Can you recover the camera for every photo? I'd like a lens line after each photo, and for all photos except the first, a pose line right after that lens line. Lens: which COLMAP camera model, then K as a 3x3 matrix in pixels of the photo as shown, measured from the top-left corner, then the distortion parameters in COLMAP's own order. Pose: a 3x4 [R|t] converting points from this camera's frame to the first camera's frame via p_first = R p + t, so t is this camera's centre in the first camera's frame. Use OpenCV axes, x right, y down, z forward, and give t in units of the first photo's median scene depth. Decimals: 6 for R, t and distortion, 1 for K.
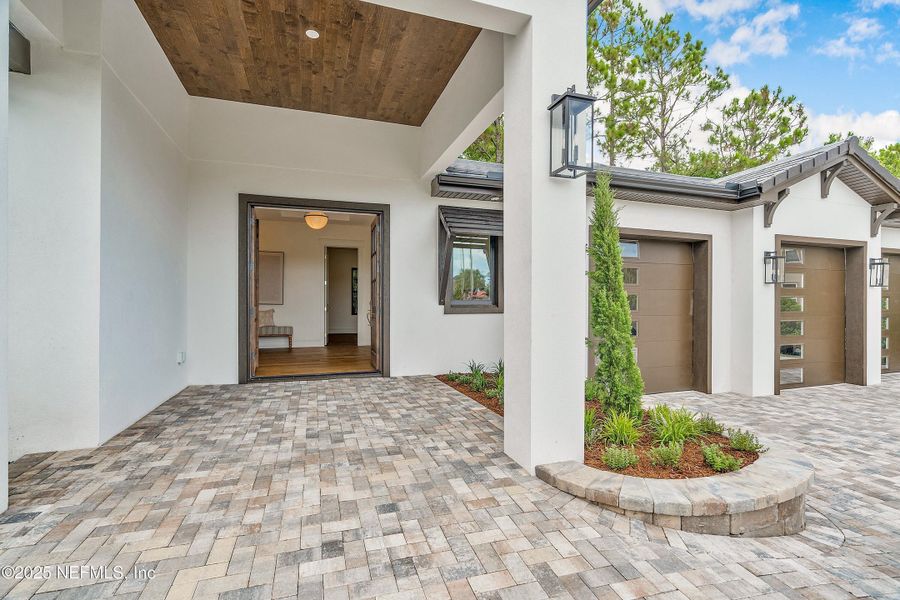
lens RADIAL K [[414.0, 0, 452.7], [0, 414.0, 298.6], [0, 0, 1]] dist [-0.002114, 0.000202]
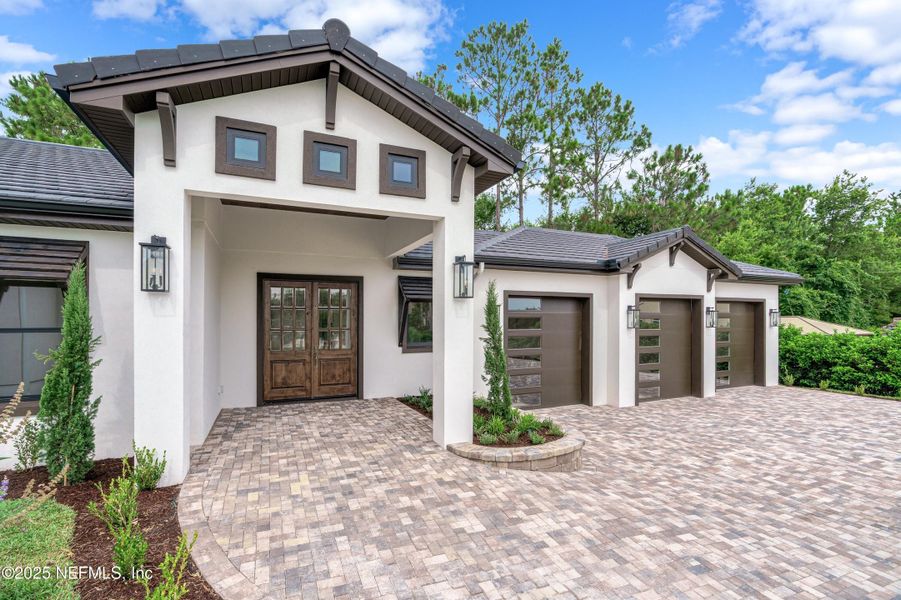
lens RADIAL K [[415.0, 0, 463.6], [0, 415.0, 306.3], [0, 0, 1]] dist [-0.001681, -0.000684]
pose [[0.992826, 0.006229, 0.119409, 0.021392], [-0.003659, 0.999757, -0.021726, -0.121354], [-0.119515, 0.021133, 0.992607, -0.560435]]
